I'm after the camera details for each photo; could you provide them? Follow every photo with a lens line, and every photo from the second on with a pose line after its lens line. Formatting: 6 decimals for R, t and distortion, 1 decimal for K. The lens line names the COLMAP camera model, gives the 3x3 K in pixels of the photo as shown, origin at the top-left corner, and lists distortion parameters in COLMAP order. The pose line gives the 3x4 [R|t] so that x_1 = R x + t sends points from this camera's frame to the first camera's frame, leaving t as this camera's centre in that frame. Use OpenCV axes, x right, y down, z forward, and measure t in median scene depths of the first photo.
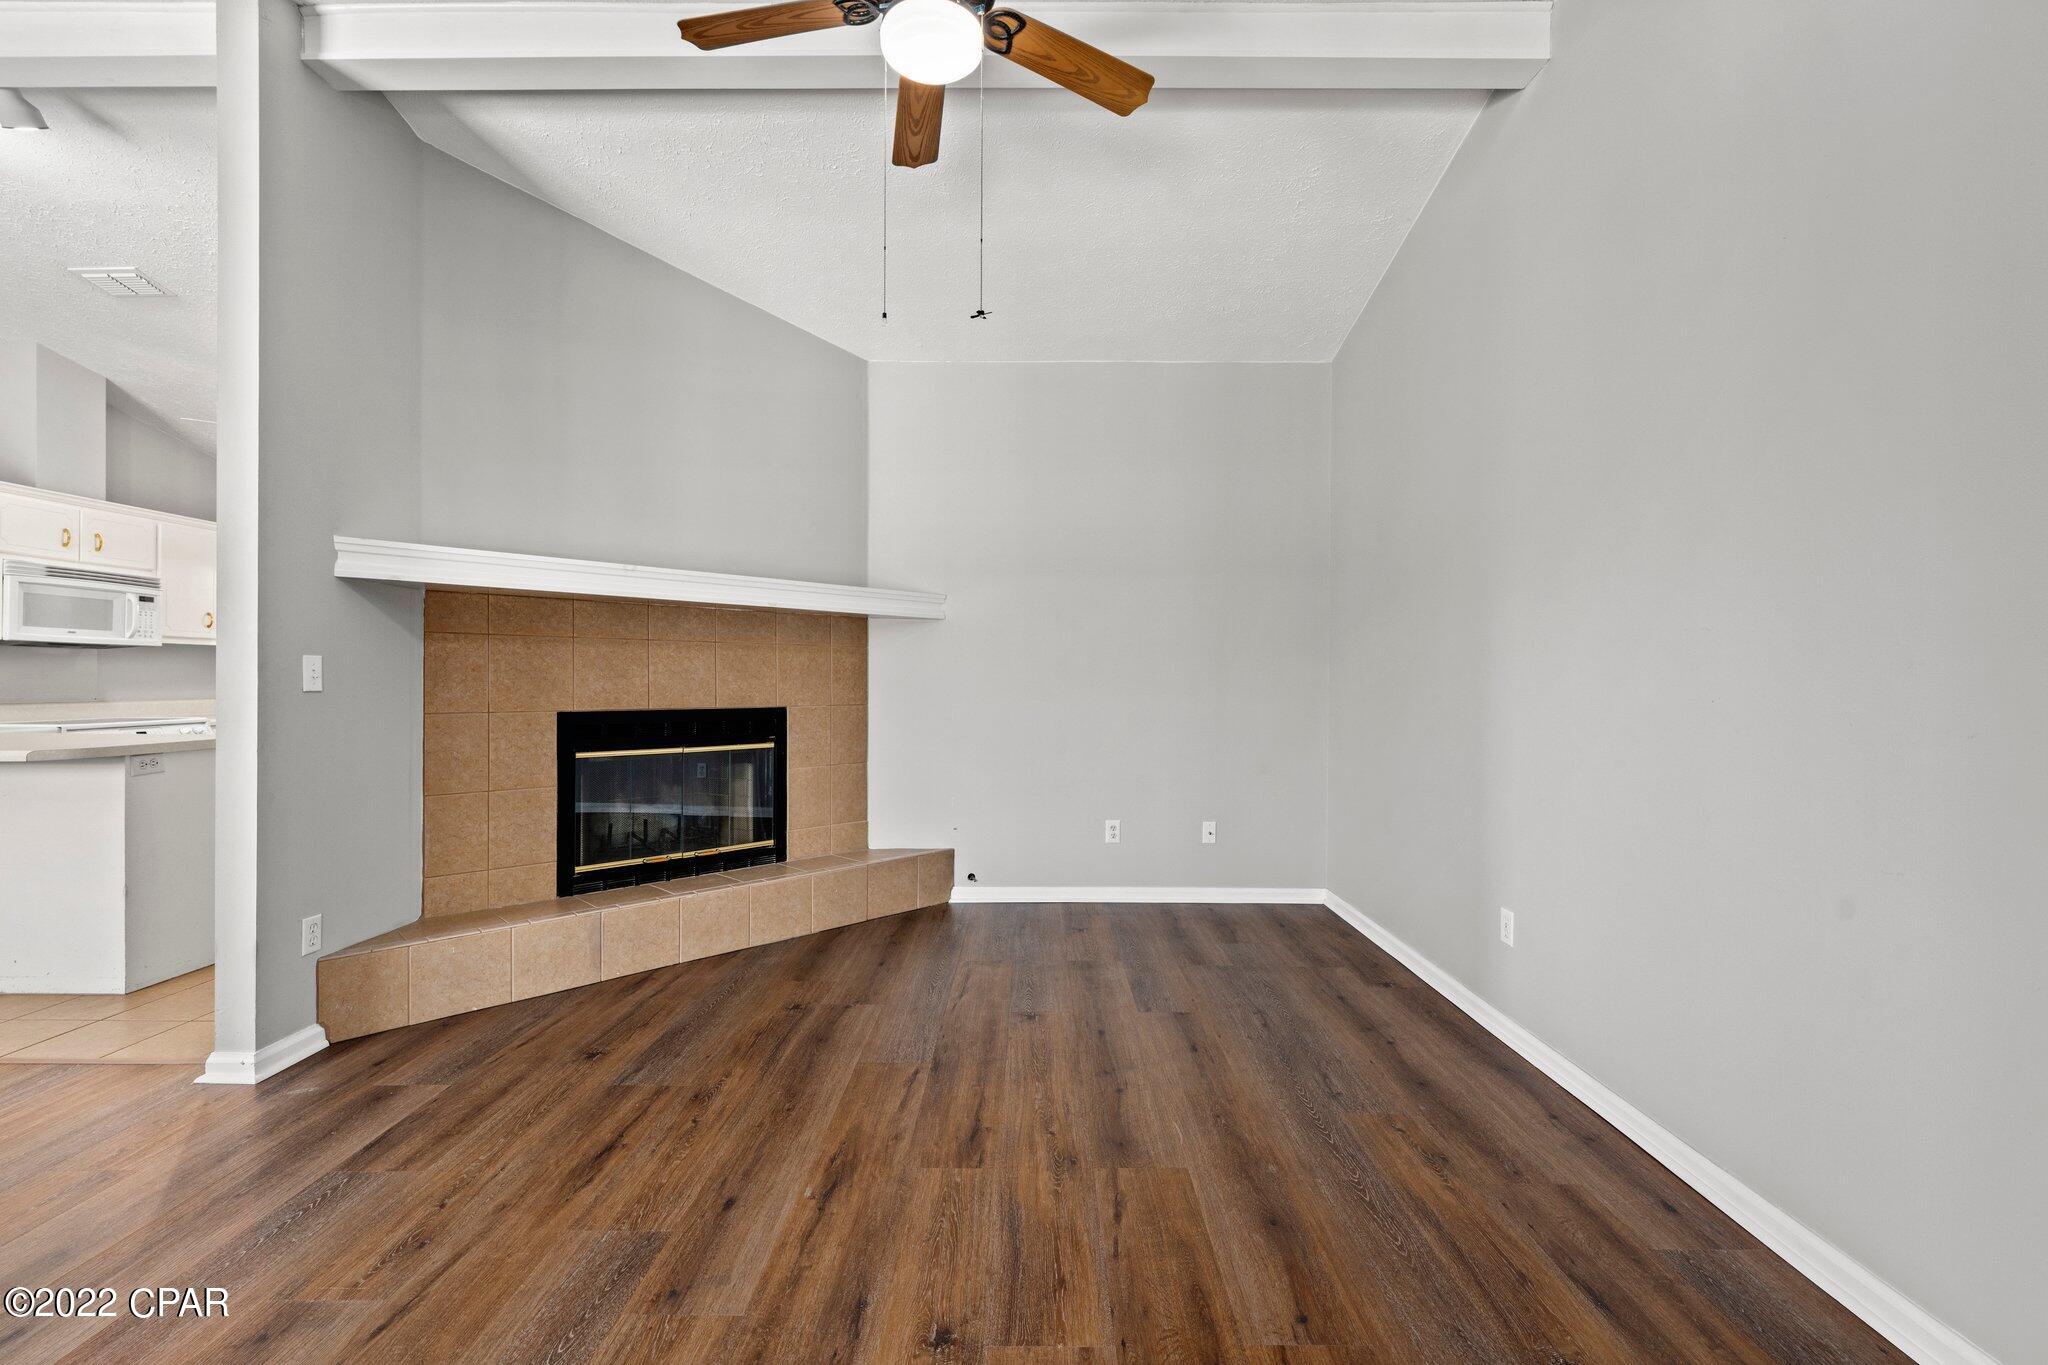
lens RADIAL K [[870.4, 0, 1026.3], [0, 870.4, 683.2], [0, 0, 1]] dist [0.001463, -0.000051]
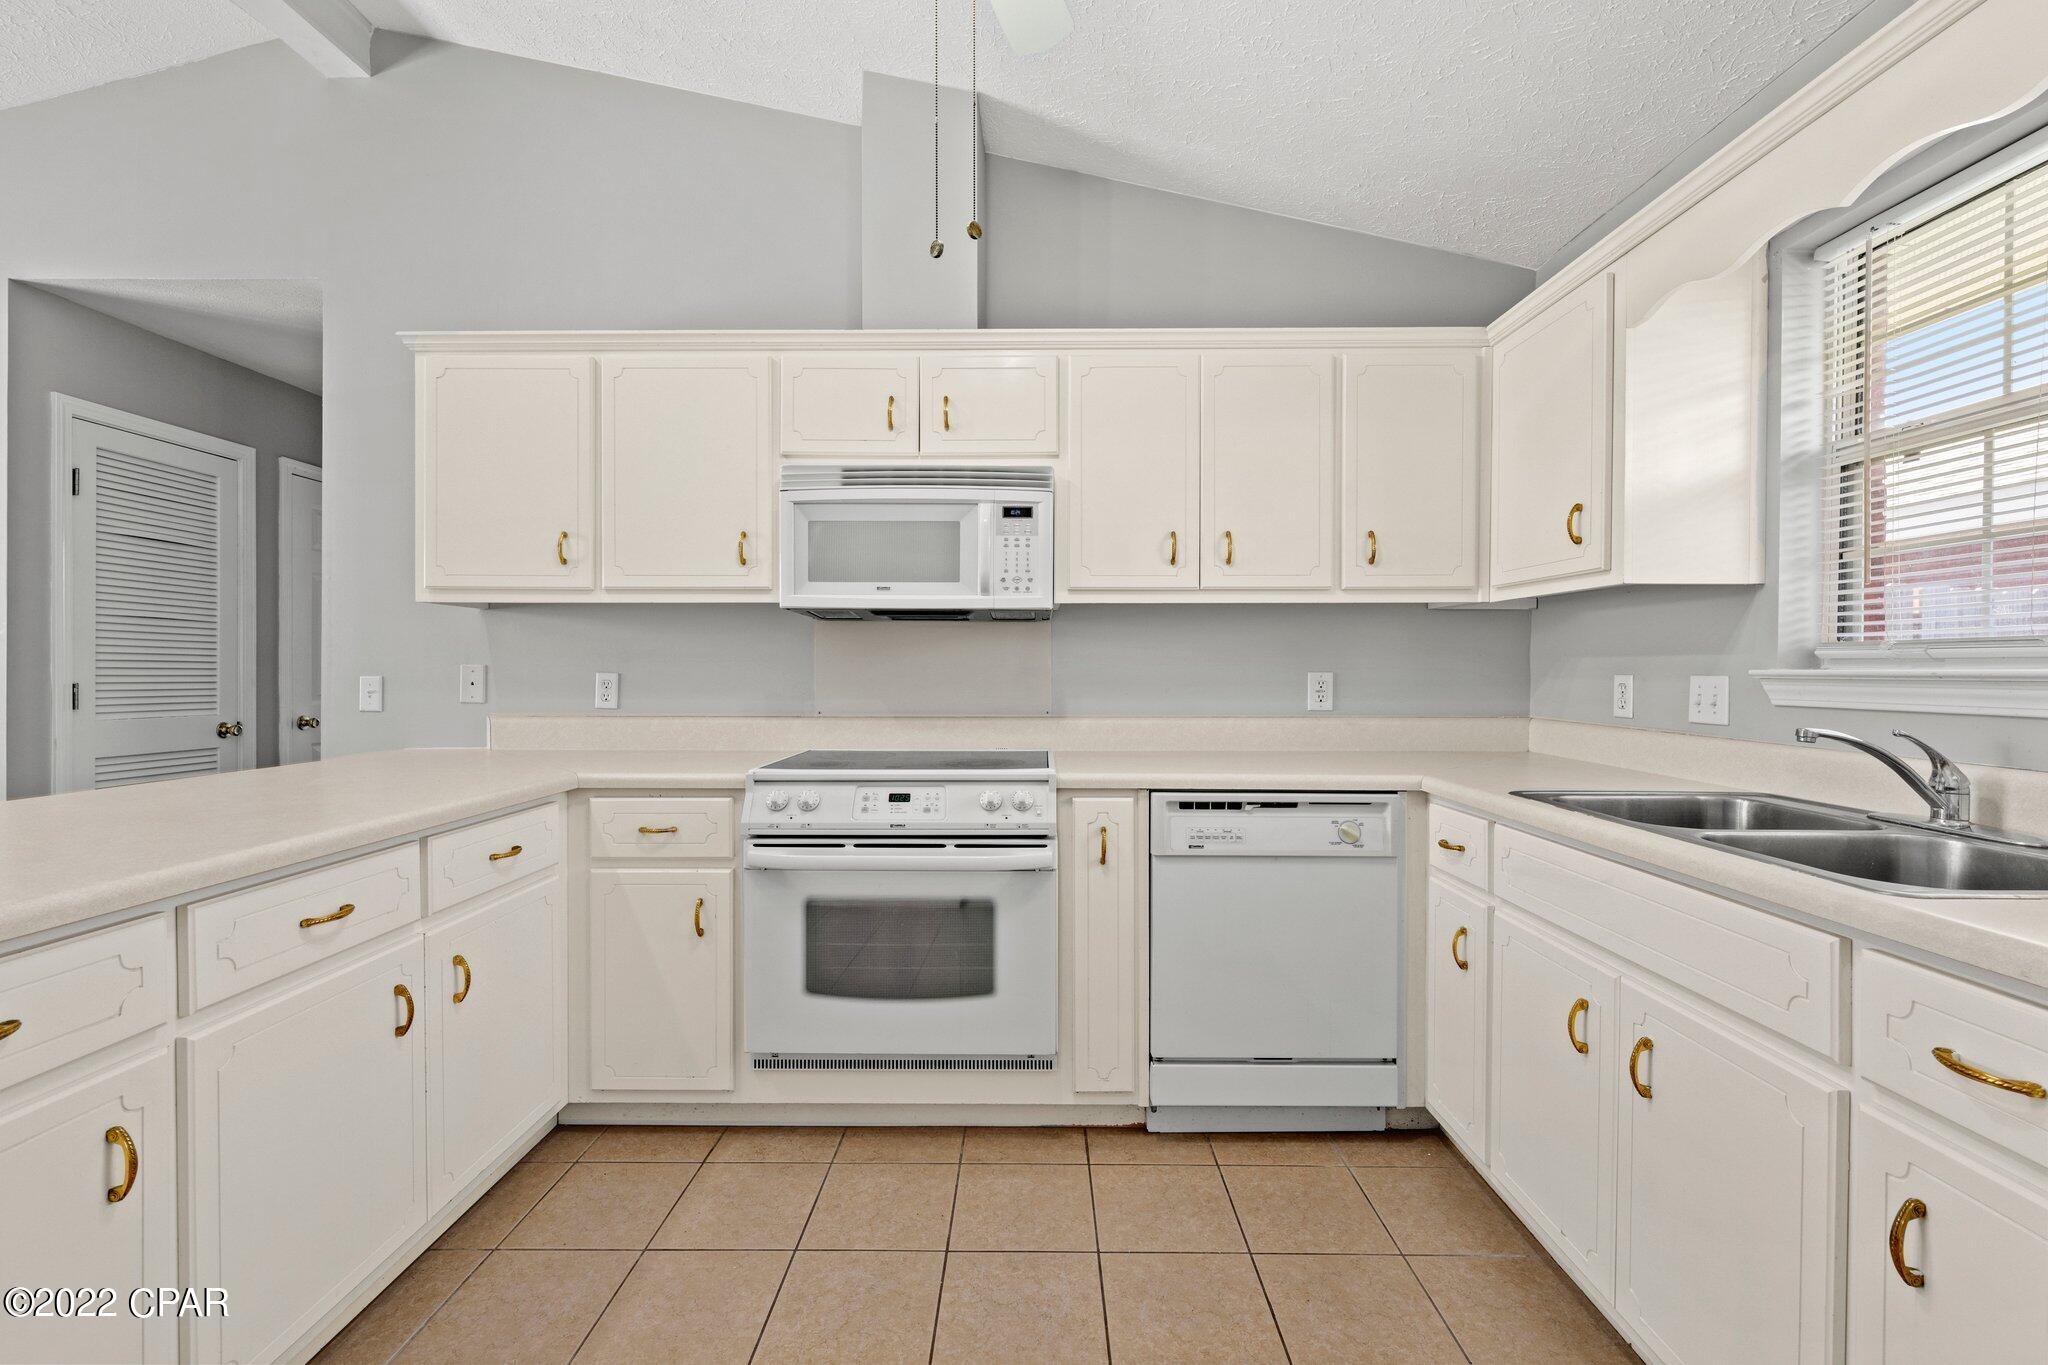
lens RADIAL K [[852.1, 0, 1028.4], [0, 852.1, 674.5], [0, 0, 1]] dist [-0.000606, 0.000002]
pose [[0.002078, 0.005416, -0.999983, -0.798945], [-0.005142, 0.999972, 0.005405, -0.013332], [0.999985, 0.005131, 0.002106, 1.498422]]
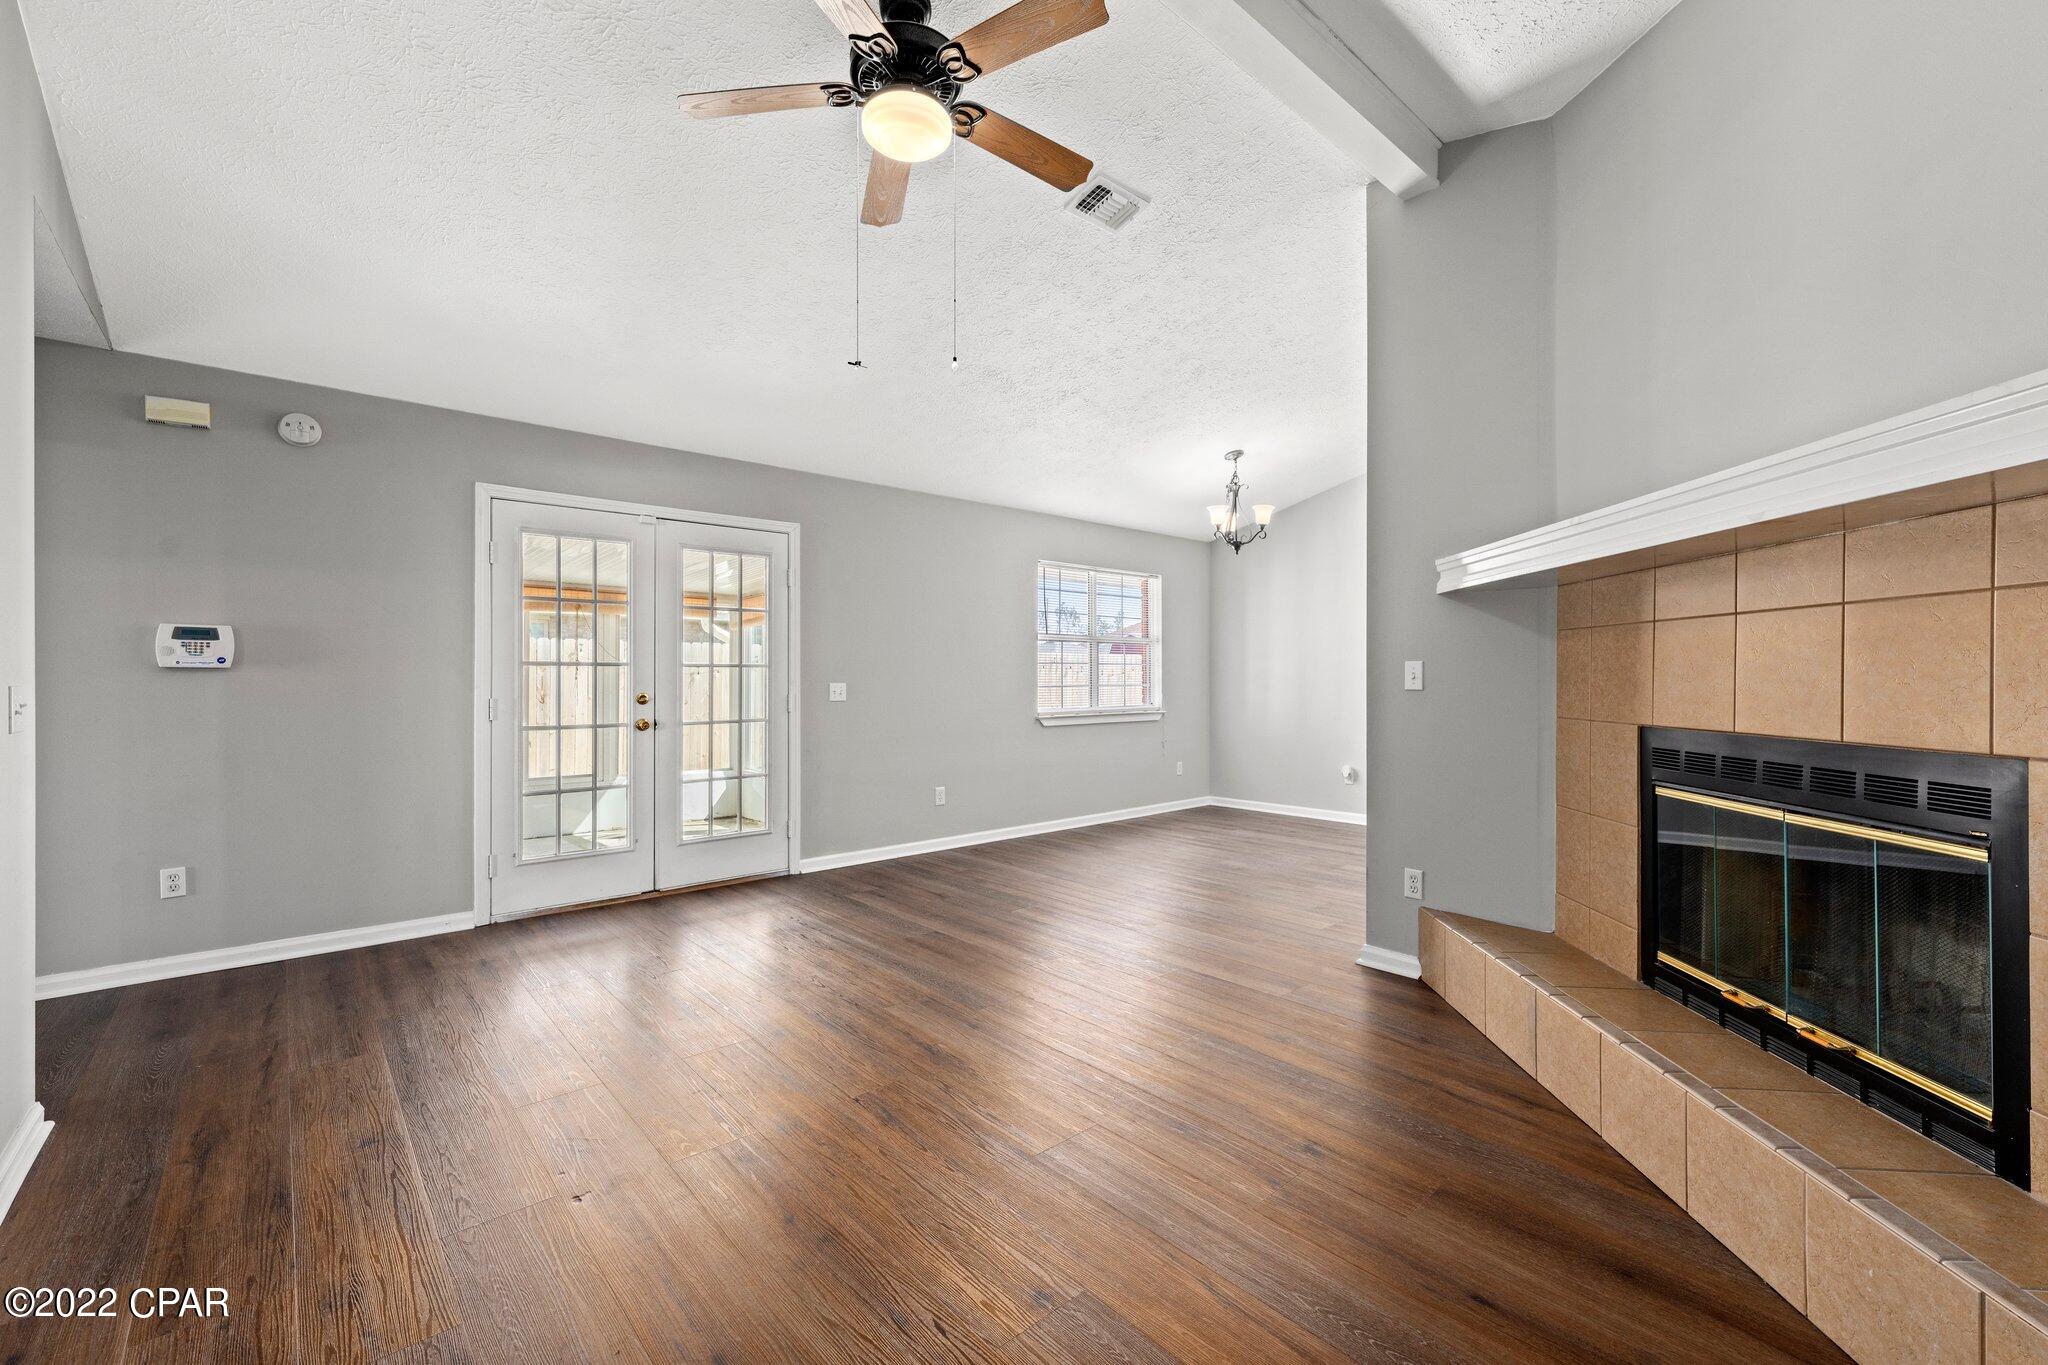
lens RADIAL K [[840.6, 0, 1022.9], [0, 840.6, 677.5], [0, 0, 1]] dist [0.001482, 0.000066]
pose [[-0.746788, -0.002394, -0.665057, 0.334073], [-0.004617, 0.999988, 0.001584, -0.006389], [0.665046, 0.004253, -0.746790, 1.257669]]
